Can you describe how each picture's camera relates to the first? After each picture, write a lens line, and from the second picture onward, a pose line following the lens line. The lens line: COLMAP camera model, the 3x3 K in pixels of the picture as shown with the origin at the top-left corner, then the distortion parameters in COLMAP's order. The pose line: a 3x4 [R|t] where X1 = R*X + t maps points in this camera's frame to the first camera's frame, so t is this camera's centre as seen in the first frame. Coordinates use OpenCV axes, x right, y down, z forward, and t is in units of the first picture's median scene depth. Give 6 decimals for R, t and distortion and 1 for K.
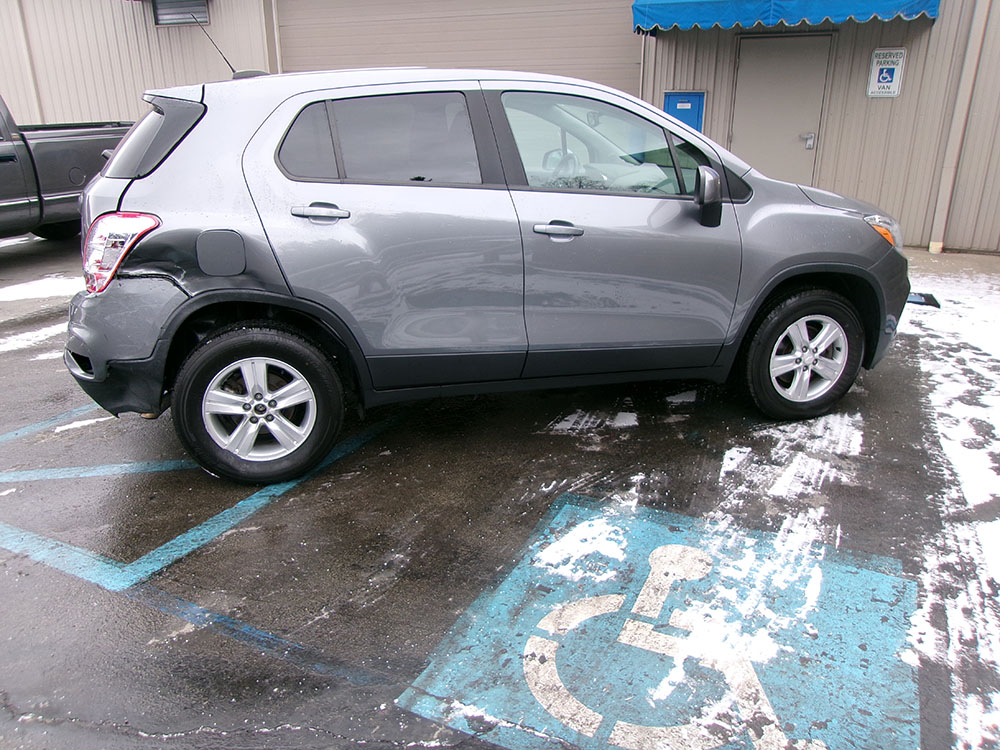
lens RADIAL K [[767.3, 0, 498.5], [0, 767.3, 378.0], [0, 0, 1]] dist [-0.014773, 0.036517]
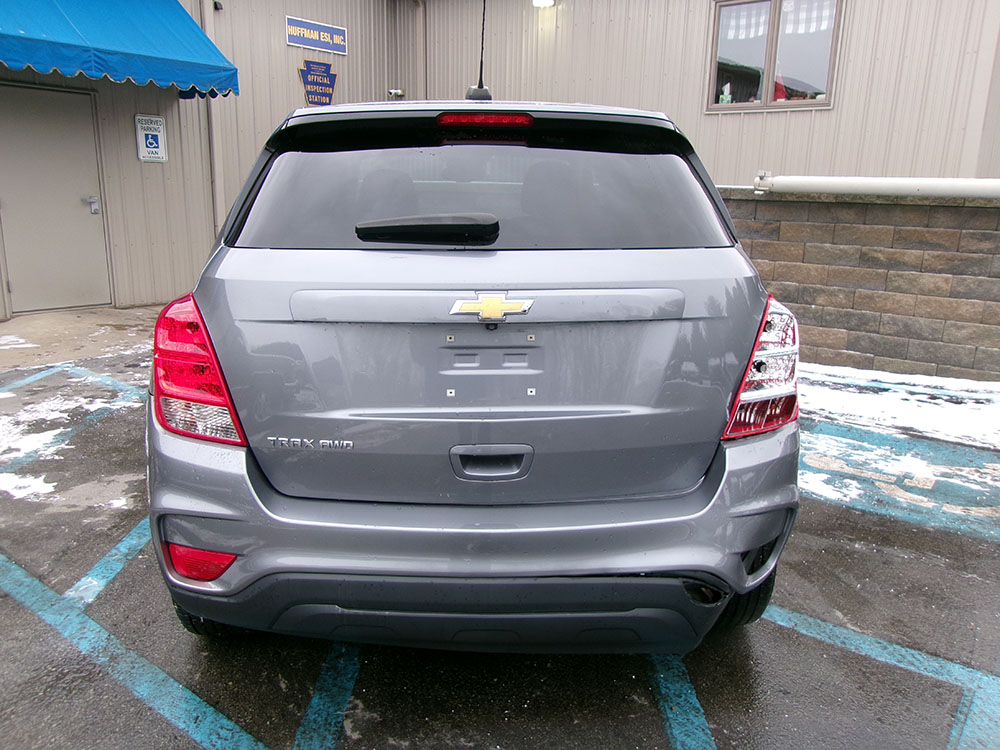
lens RADIAL K [[767.3, 0, 494.1], [0, 767.3, 372.0], [0, 0, 1]] dist [-0.014773, 0.036517]
pose [[0.214184, -0.224411, 0.950666, -1.055990], [0.311836, 0.938032, 0.151173, -0.290151], [-0.925680, 0.264073, 0.270891, 0.939162]]
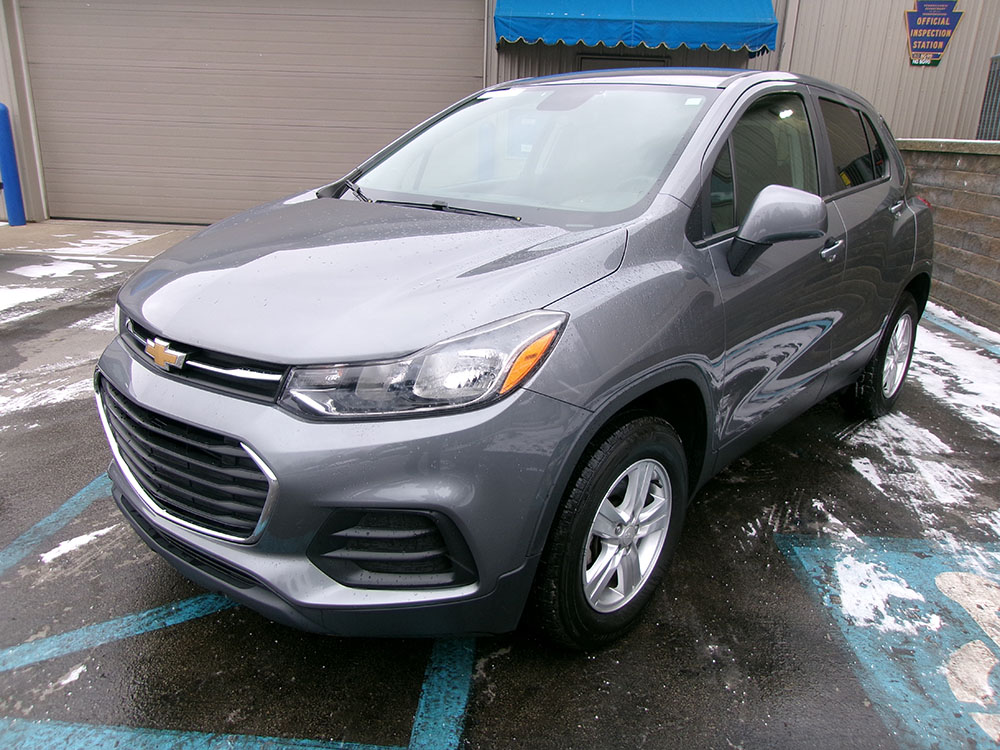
lens RADIAL K [[767.3, 0, 500.3], [0, 767.3, 374.8], [0, 0, 1]] dist [-0.014773, 0.036517]
pose [[0.926732, -0.083513, 0.366325, -0.509270], [0.093254, 0.995602, -0.008944, -0.056132], [-0.363967, 0.042450, 0.930444, 0.266606]]
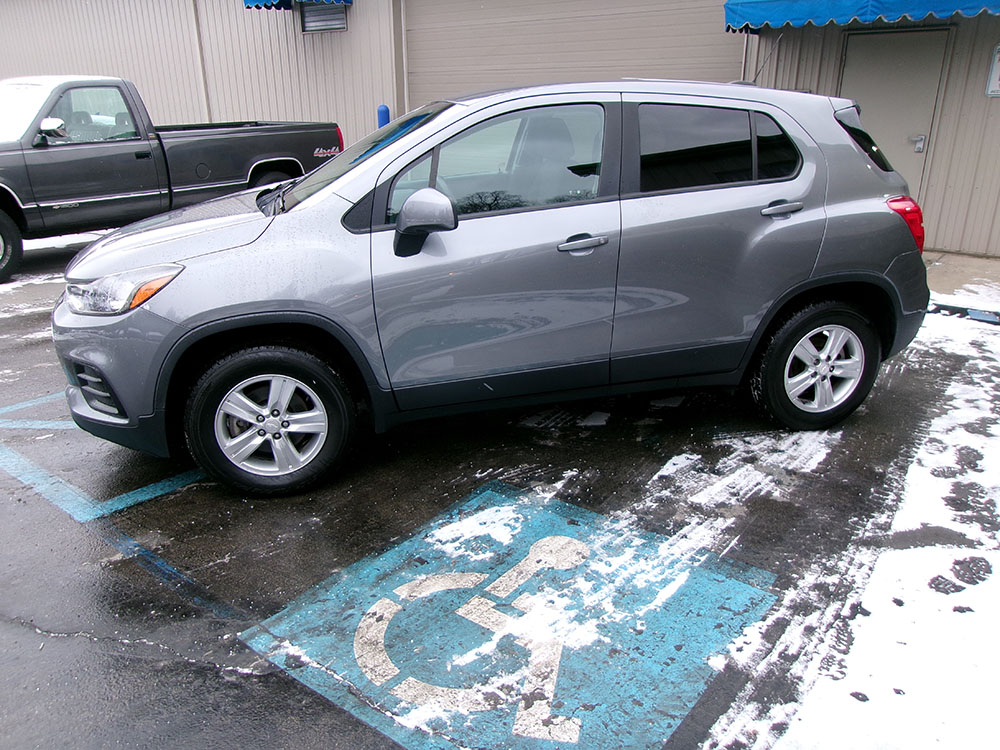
lens RADIAL K [[767.3, 0, 499.7], [0, 767.3, 378.1], [0, 0, 1]] dist [-0.014773, 0.036517]
pose [[0.977837, 0.068021, -0.198009, 0.287293], [-0.066900, 0.997683, 0.012356, -0.005519], [0.198390, 0.001165, 0.980122, -0.041647]]
